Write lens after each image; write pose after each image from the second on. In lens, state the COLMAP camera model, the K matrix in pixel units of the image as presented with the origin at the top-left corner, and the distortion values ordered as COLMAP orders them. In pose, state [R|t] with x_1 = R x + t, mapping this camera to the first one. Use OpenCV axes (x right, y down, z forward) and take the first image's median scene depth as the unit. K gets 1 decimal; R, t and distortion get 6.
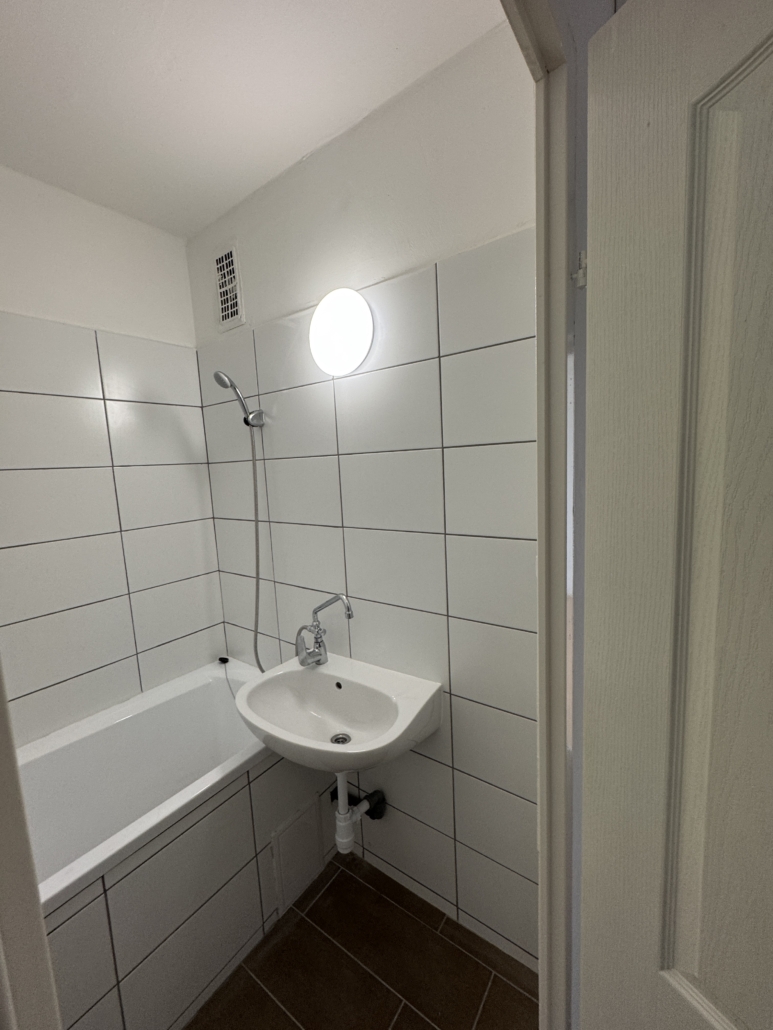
lens RADIAL K [[412.3, 0, 385.8], [0, 412.3, 516.3], [0, 0, 1]] dist [-0.003718, 0.000732]
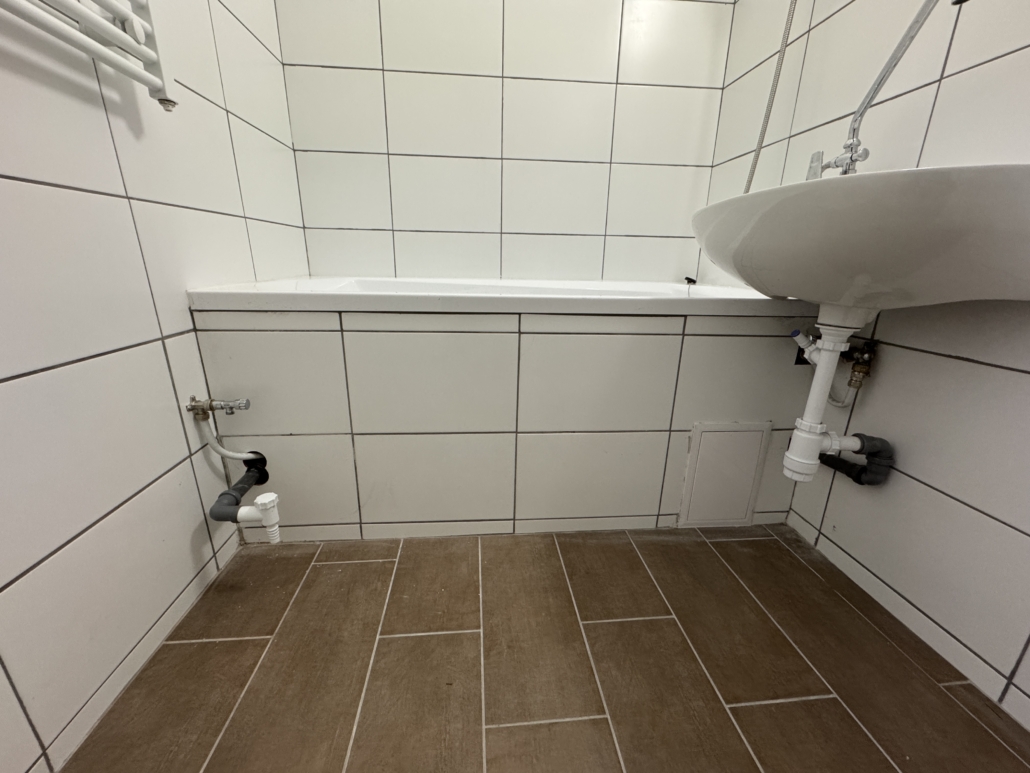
lens RADIAL K [[412.3, 0, 518.5], [0, 412.3, 387.5], [0, 0, 1]] dist [-0.003718, 0.000732]
pose [[0.659750, 0.273596, -0.699911, 0.027663], [-0.147425, 0.960394, 0.236453, 0.529461], [0.736883, -0.052816, 0.673954, 0.214391]]
